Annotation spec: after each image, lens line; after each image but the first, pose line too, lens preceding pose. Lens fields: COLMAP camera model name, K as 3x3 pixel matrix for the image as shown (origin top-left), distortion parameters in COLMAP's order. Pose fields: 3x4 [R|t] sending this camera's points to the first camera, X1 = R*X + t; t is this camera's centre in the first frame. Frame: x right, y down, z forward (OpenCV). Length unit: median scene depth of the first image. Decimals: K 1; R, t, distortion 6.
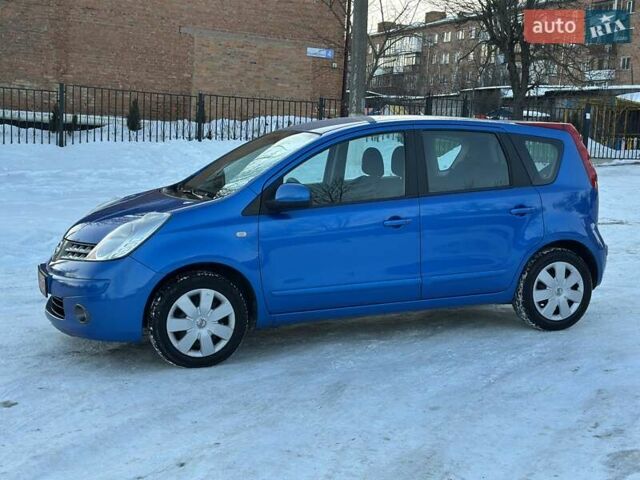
lens RADIAL K [[871.4, 0, 320.0], [0, 871.4, 240.0], [0, 0, 1]] dist [0.216388, -0.501990]
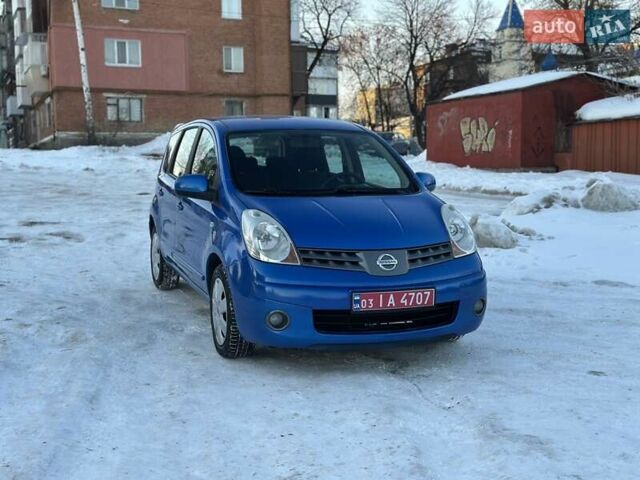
lens RADIAL K [[871.4, 0, 320.0], [0, 871.4, 240.0], [0, 0, 1]] dist [0.216388, -0.501990]
pose [[0.049397, -0.121722, 0.991334, -1.255488], [0.124152, 0.985596, 0.114831, -0.130828], [-0.991033, 0.117404, 0.063797, 1.080801]]
